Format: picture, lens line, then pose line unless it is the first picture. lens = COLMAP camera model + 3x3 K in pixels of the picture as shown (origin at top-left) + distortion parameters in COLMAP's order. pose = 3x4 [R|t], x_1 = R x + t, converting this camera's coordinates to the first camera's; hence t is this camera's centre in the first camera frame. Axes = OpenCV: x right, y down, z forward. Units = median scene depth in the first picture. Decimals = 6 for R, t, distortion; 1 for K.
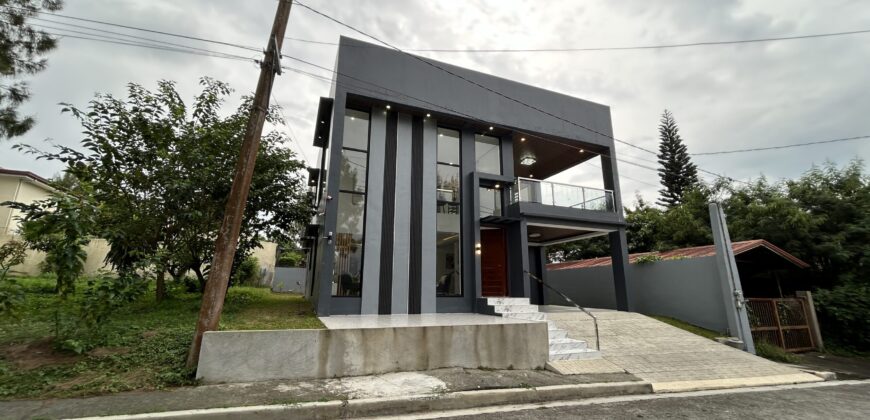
lens RADIAL K [[351.6, 0, 435.4], [0, 351.6, 208.8], [0, 0, 1]] dist [-0.001953, 0.001224]
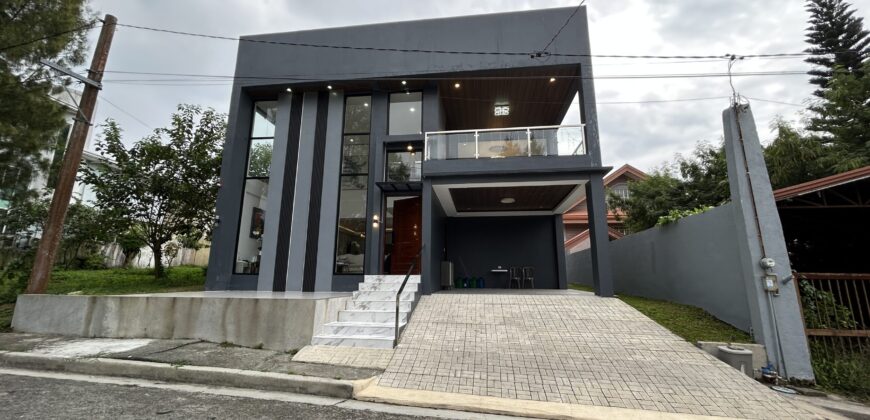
lens RADIAL K [[351.6, 0, 434.7], [0, 351.6, 208.6], [0, 0, 1]] dist [-0.001953, 0.001224]
pose [[0.871514, -0.100565, -0.479948, 1.036310], [0.112113, 0.993685, -0.004629, 0.156060], [0.477382, -0.049775, 0.877285, 0.443130]]
